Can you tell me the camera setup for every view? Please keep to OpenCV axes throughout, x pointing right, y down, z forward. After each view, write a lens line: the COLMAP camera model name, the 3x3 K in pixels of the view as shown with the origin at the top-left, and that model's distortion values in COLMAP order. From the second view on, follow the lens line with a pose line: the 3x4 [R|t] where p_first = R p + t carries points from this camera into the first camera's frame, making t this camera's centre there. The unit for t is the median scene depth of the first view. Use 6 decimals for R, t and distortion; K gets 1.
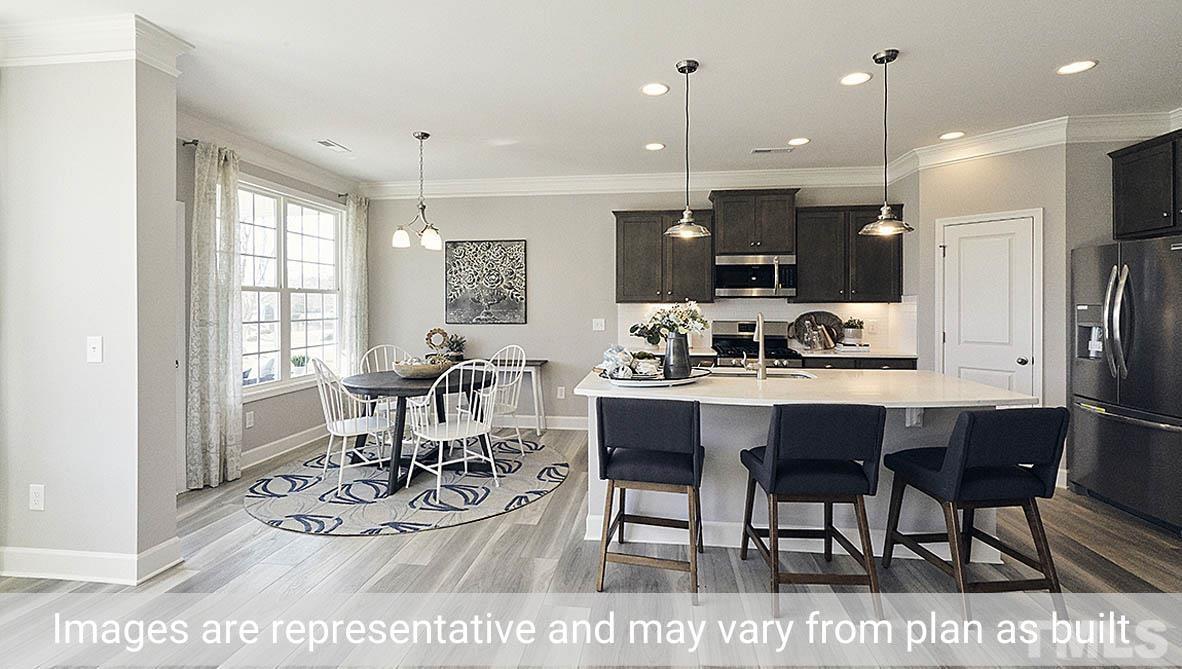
lens RADIAL K [[535.4, 0, 591.4], [0, 535.4, 305.2], [0, 0, 1]] dist [0.000582, 0.000326]
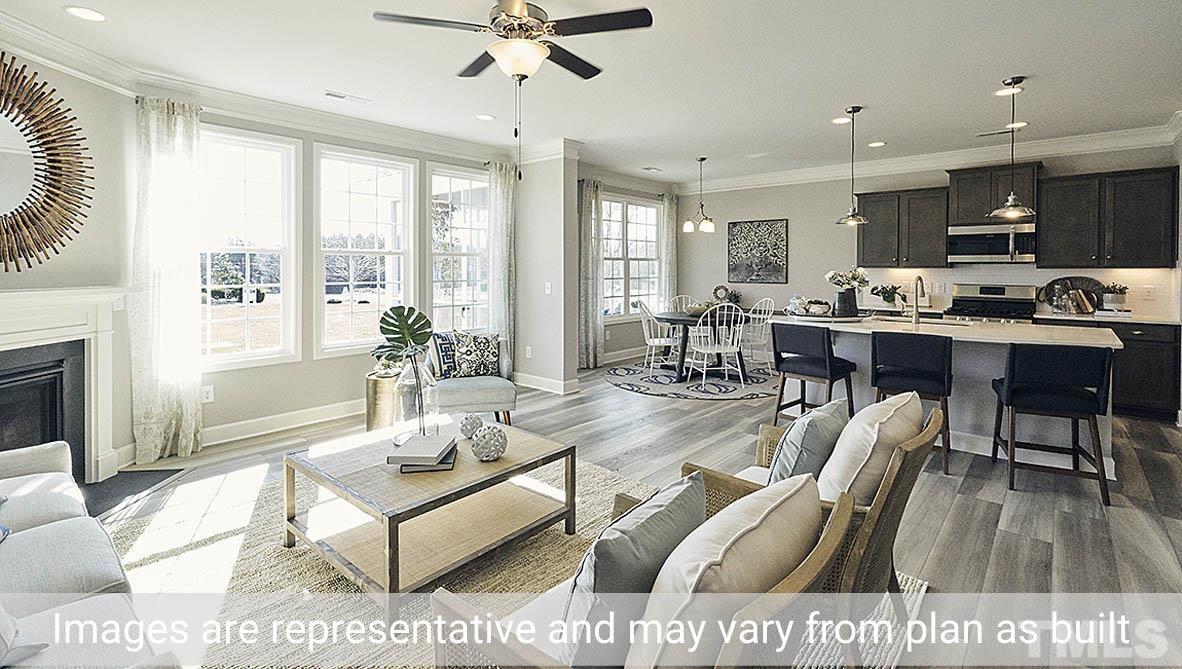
lens RADIAL K [[529.1, 0, 598.2], [0, 529.1, 274.6], [0, 0, 1]] dist [0.000932, 0.000294]
pose [[0.828249, 0.009980, -0.560272, 0.250813], [-0.003228, 0.999910, 0.013040, -0.002397], [0.560351, -0.008992, 0.828206, -0.369437]]
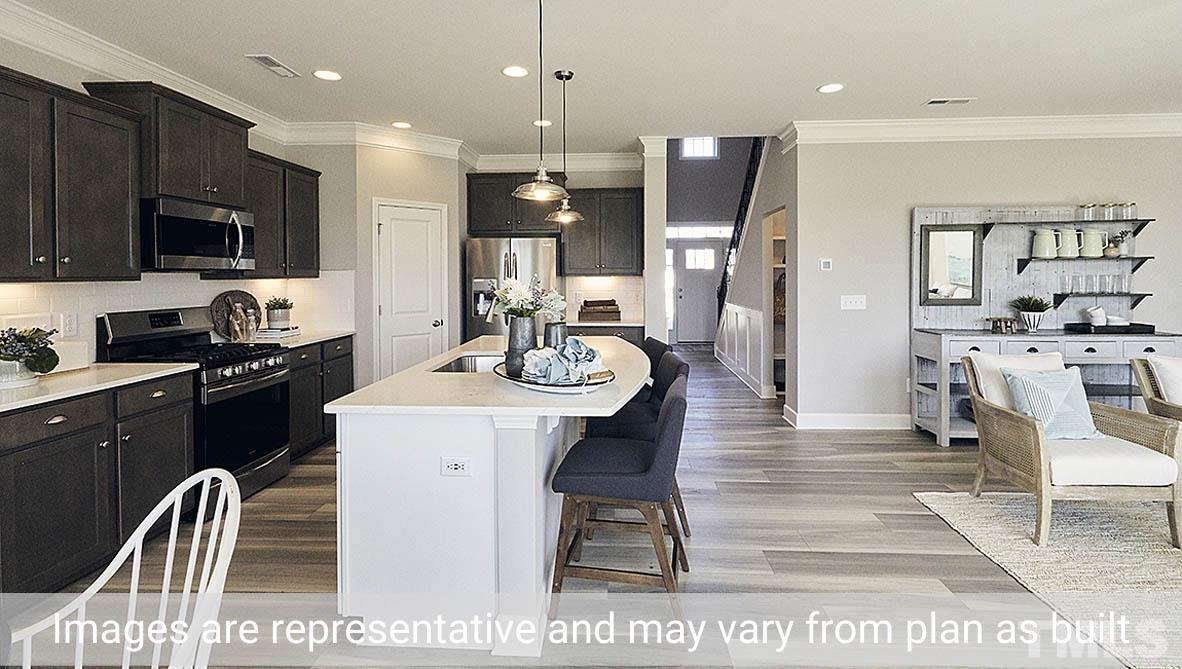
lens RADIAL K [[538.6, 0, 593.1], [0, 538.6, 278.9], [0, 0, 1]] dist [0.001976, 0.000484]
pose [[-0.075230, -0.007878, 0.997135, -0.388452], [0.007267, 0.999938, 0.008448, -0.007273], [-0.997140, 0.007882, -0.075168, 0.591559]]
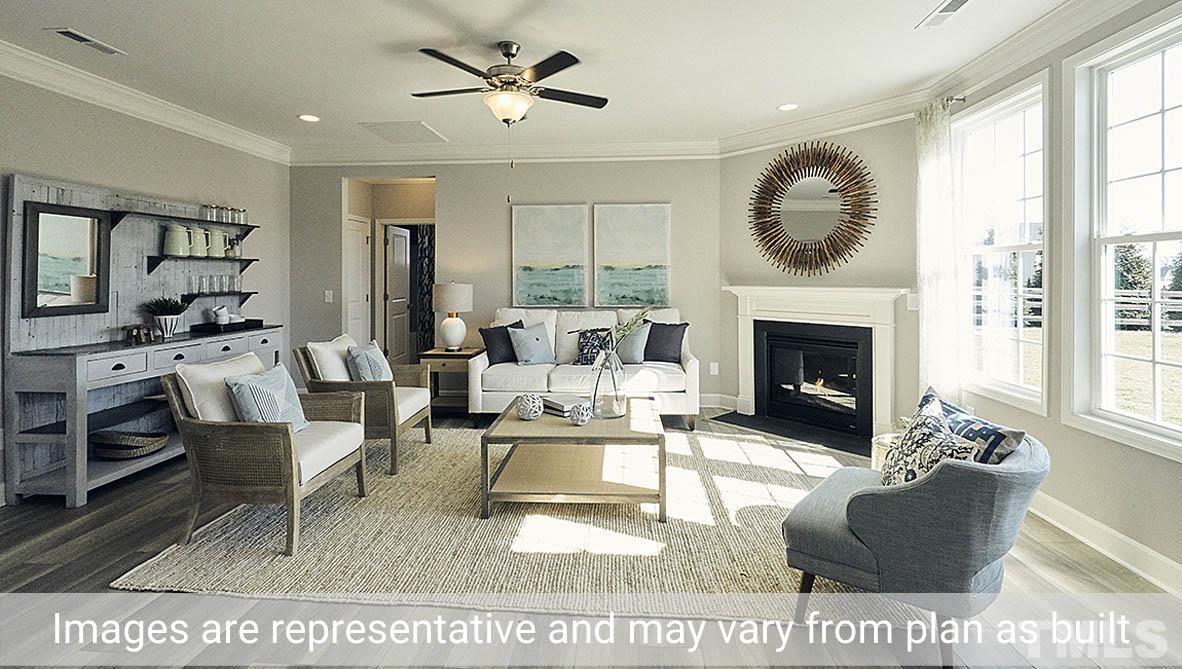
lens RADIAL K [[529.1, 0, 598.2], [0, 529.1, 274.6], [0, 0, 1]] dist [0.000932, 0.000294]
pose [[-0.998298, 0.003932, -0.058181, -0.153054], [0.004007, 0.999991, -0.001159, 0.002388], [0.058176, -0.001390, -0.998305, 0.626678]]
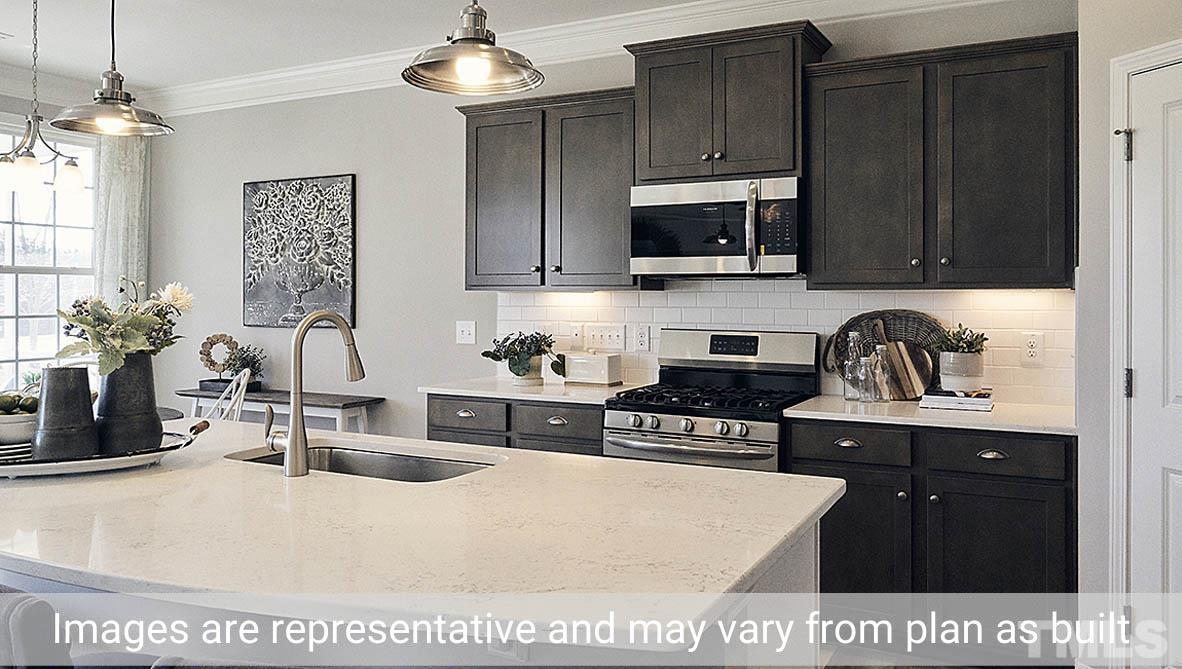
lens RADIAL K [[885.7, 0, 586.3], [0, 885.7, 292.7], [0, 0, 1]] dist [-0.009009, 0.002866]
pose [[0.937356, 0.001152, -0.348371, 0.468387], [-0.002932, 0.999985, -0.004583, 0.002326], [0.348361, 0.005317, 0.937345, 0.280552]]
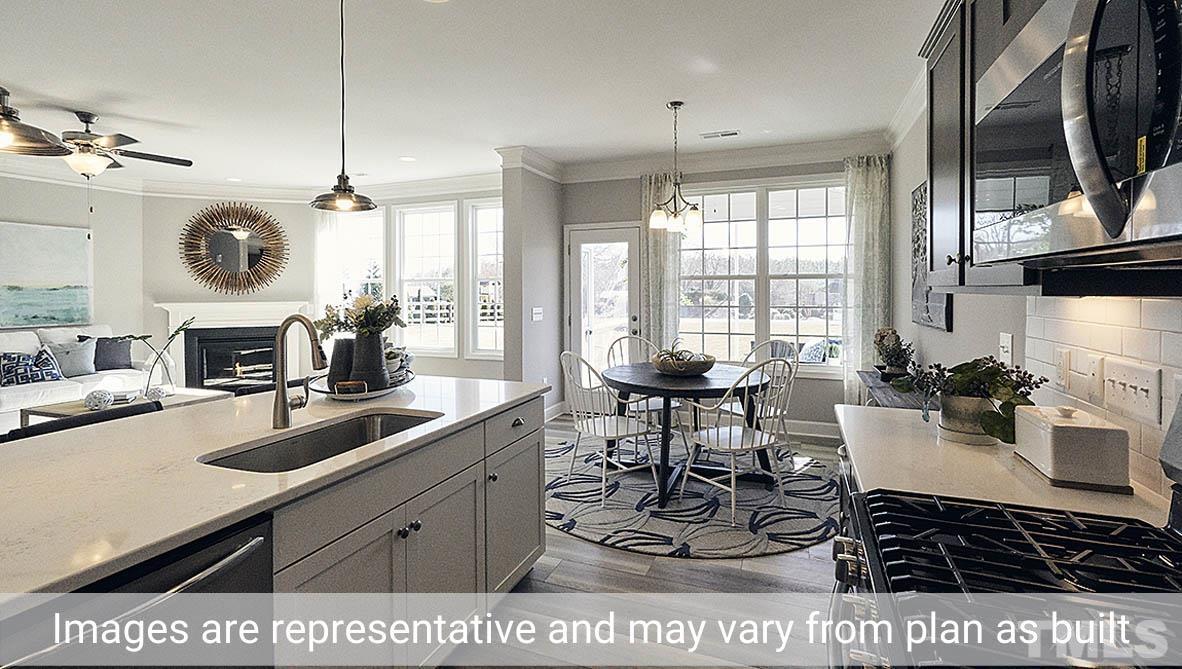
lens RADIAL K [[525.3, 0, 589.9], [0, 525.3, 292.5], [0, 0, 1]] dist [0.001556, 0.000424]
pose [[-0.243645, 0.008464, -0.969828, 0.493263], [0.003367, 0.999963, 0.007881, -0.007435], [0.969859, -0.001345, -0.243664, 0.911518]]
